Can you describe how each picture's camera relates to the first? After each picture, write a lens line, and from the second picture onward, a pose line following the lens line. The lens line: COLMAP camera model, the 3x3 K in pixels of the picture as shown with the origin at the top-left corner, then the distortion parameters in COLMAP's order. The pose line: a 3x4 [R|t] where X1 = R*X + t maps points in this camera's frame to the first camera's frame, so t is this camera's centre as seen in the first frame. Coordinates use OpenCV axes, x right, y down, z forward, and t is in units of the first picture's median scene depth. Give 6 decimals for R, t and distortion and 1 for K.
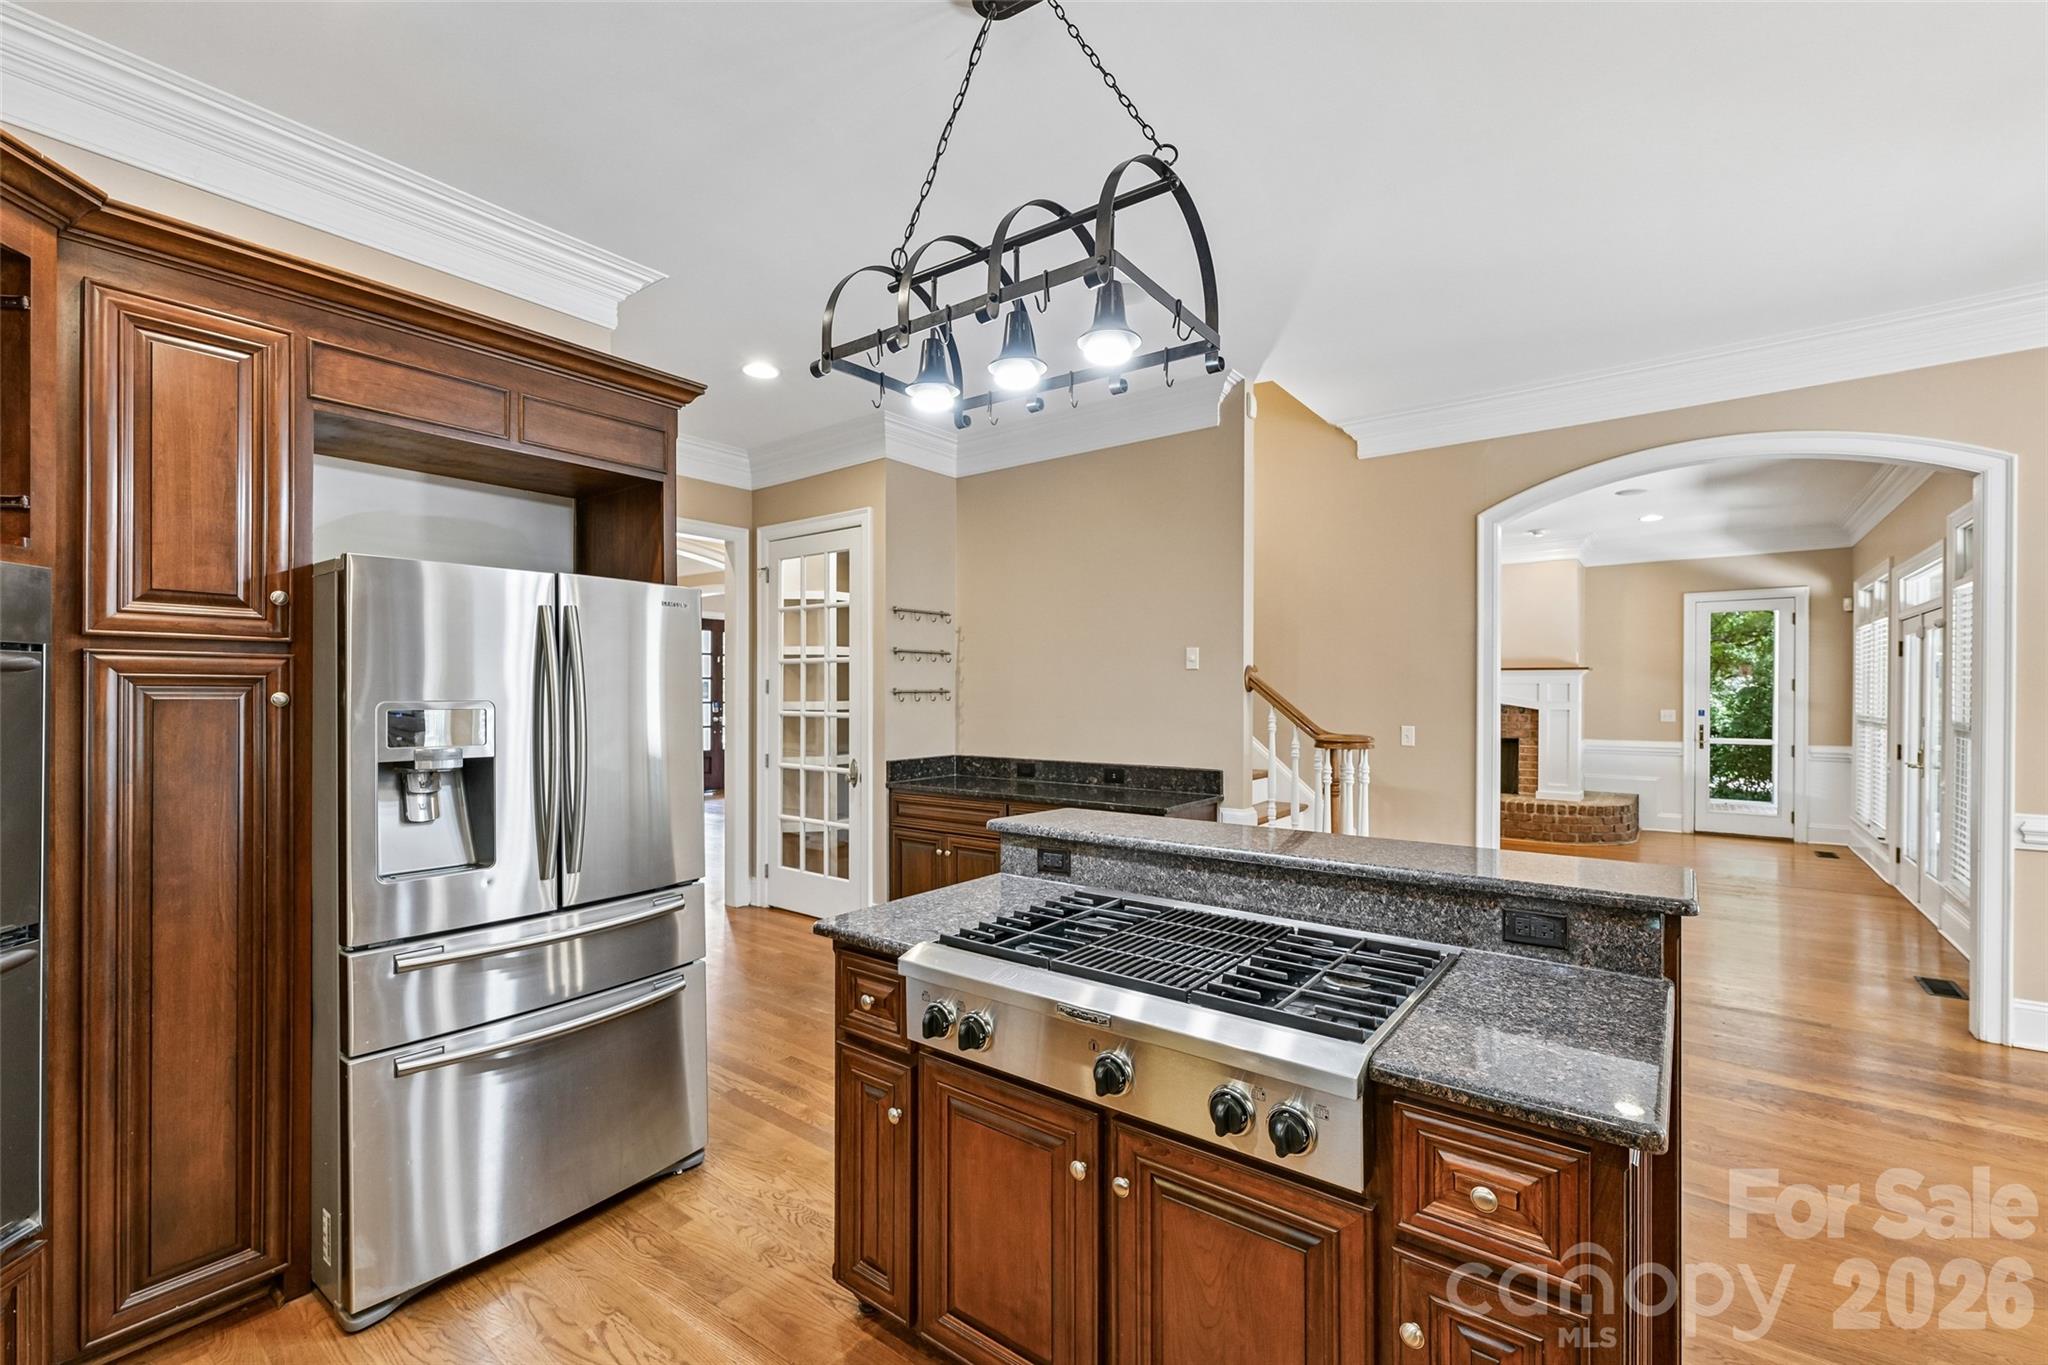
lens RADIAL K [[866.4, 0, 1022.9], [0, 866.4, 694.6], [0, 0, 1]] dist [0.000790, 0.000713]
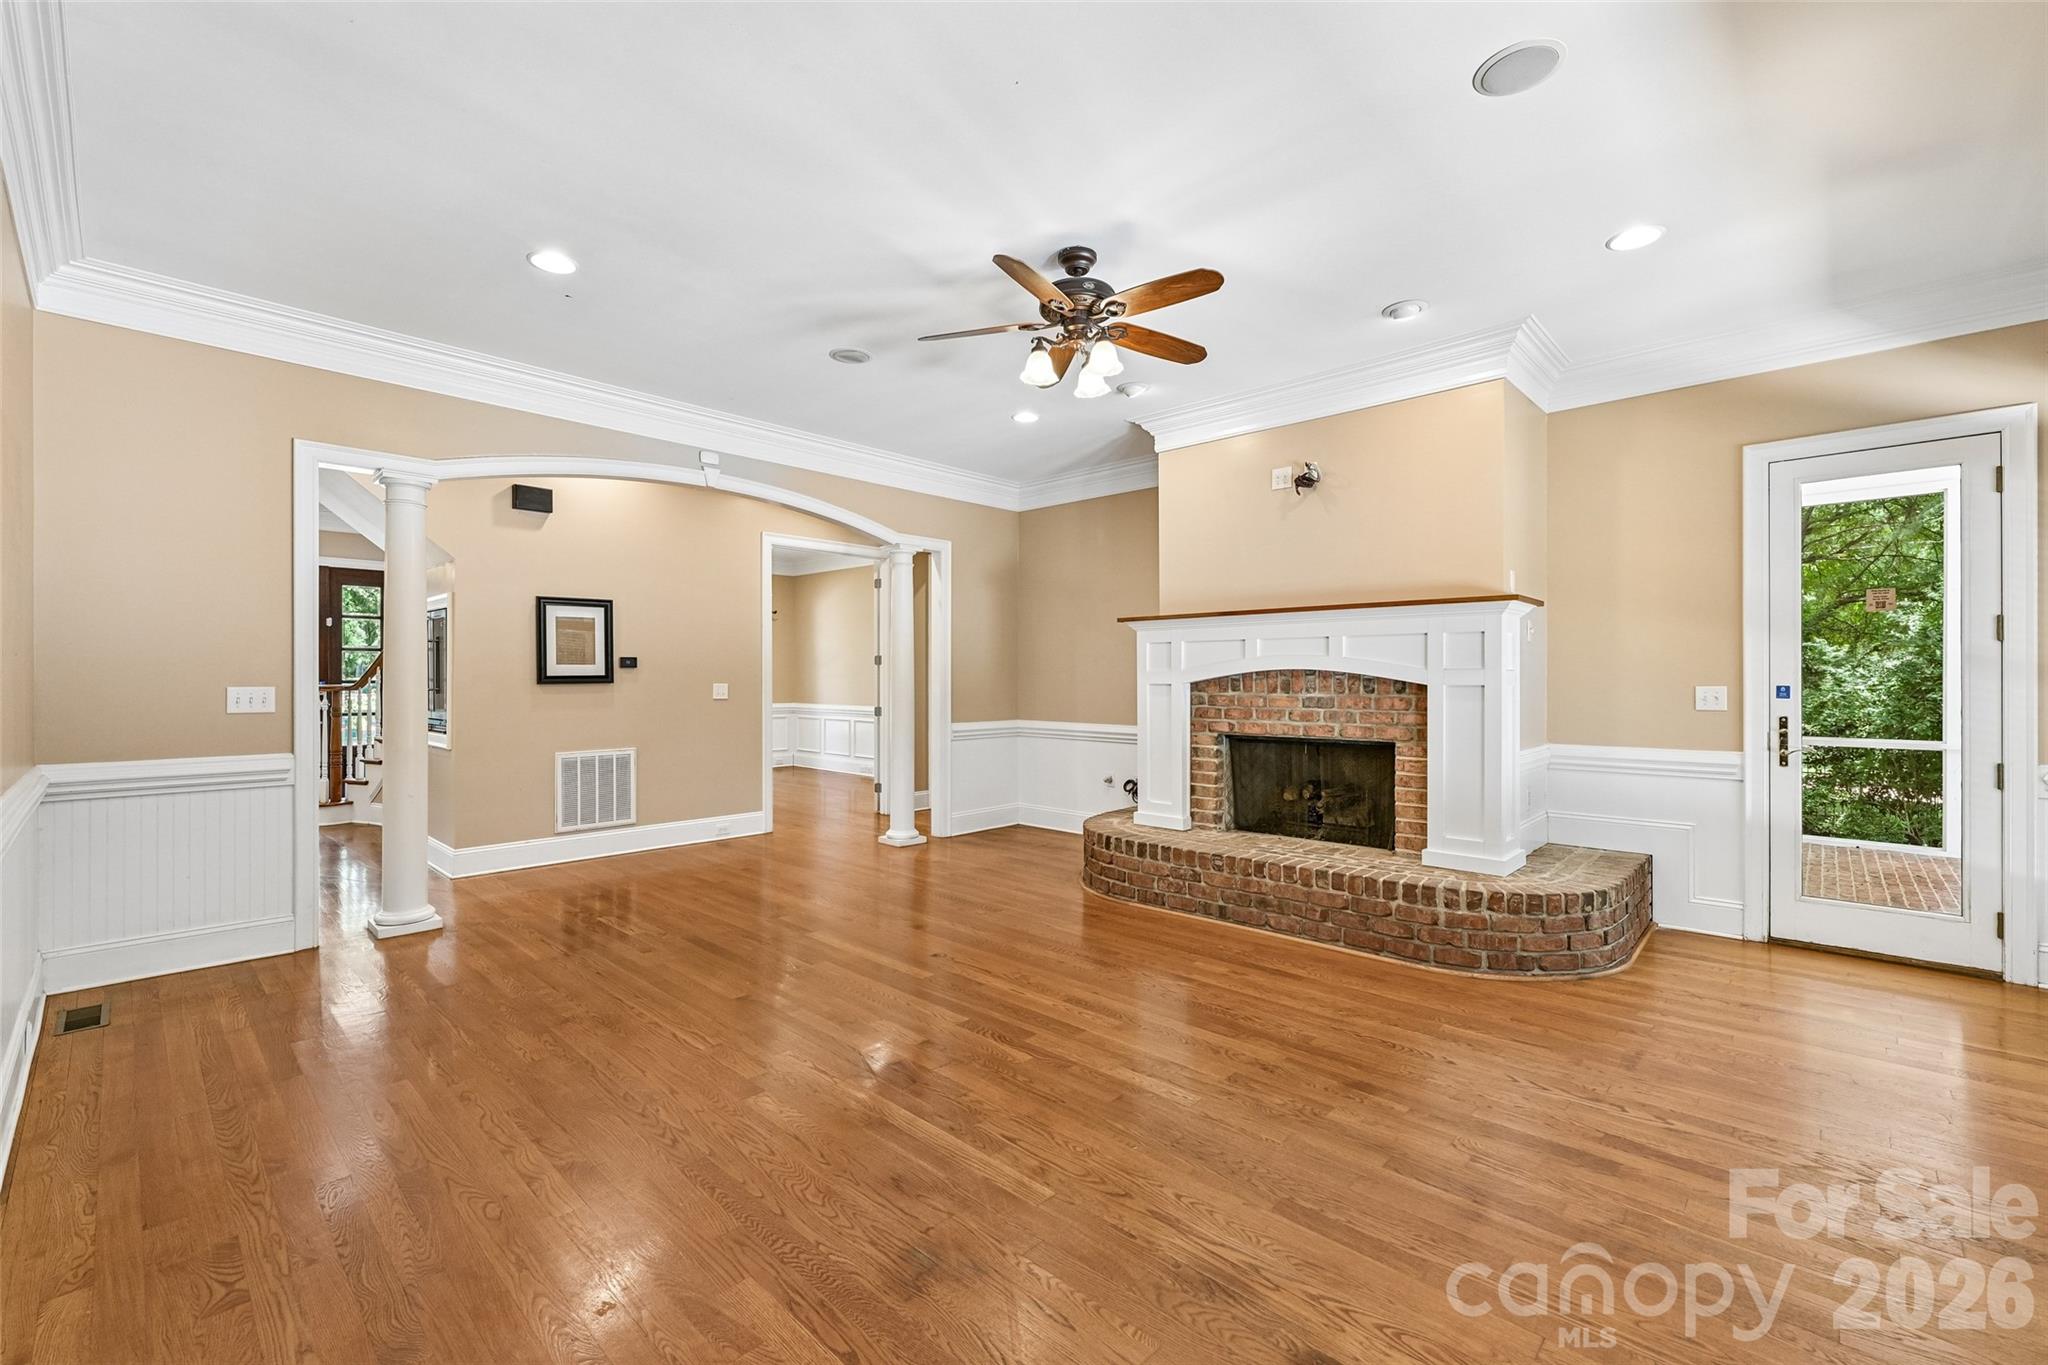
lens RADIAL K [[866.4, 0, 1021.0], [0, 866.4, 674.9], [0, 0, 1]] dist [0.000790, 0.000713]
pose [[0.994910, -0.001349, -0.100759, 0.415063], [0.000584, 0.999971, -0.007627, 0.015238], [0.100767, 0.007530, 0.994882, 0.484253]]
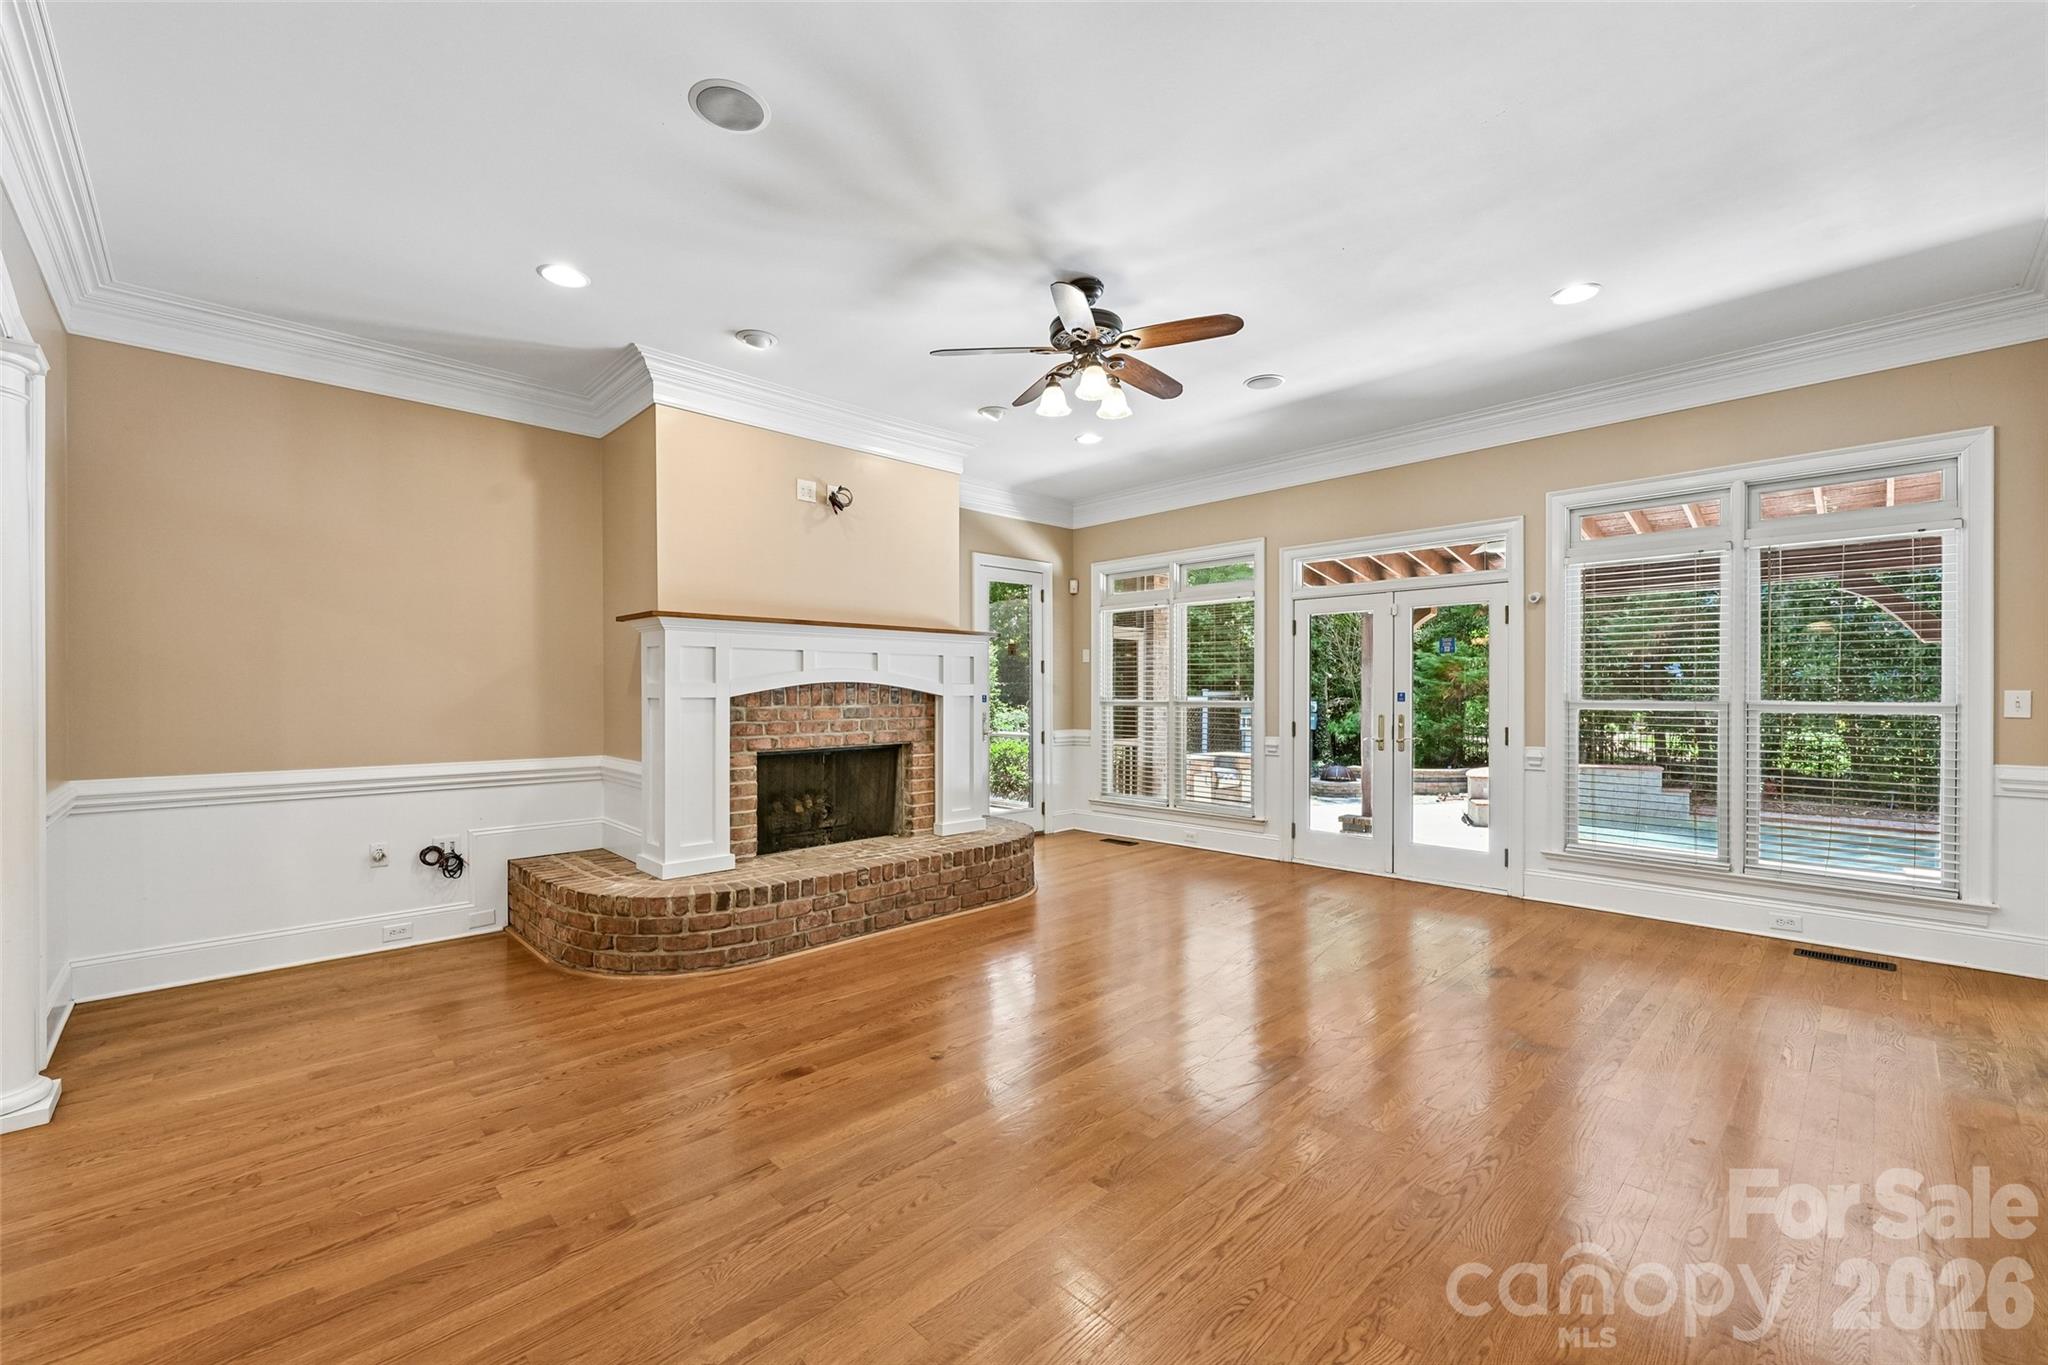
lens RADIAL K [[831.9, 0, 1026.0], [0, 831.9, 694.1], [0, 0, 1]] dist [-0.001373, 0.000151]
pose [[0.139953, -0.004155, 0.990149, 0.000100], [0.008668, 0.999958, 0.002971, 0.014990], [-0.990120, 0.008167, 0.139983, 0.855198]]
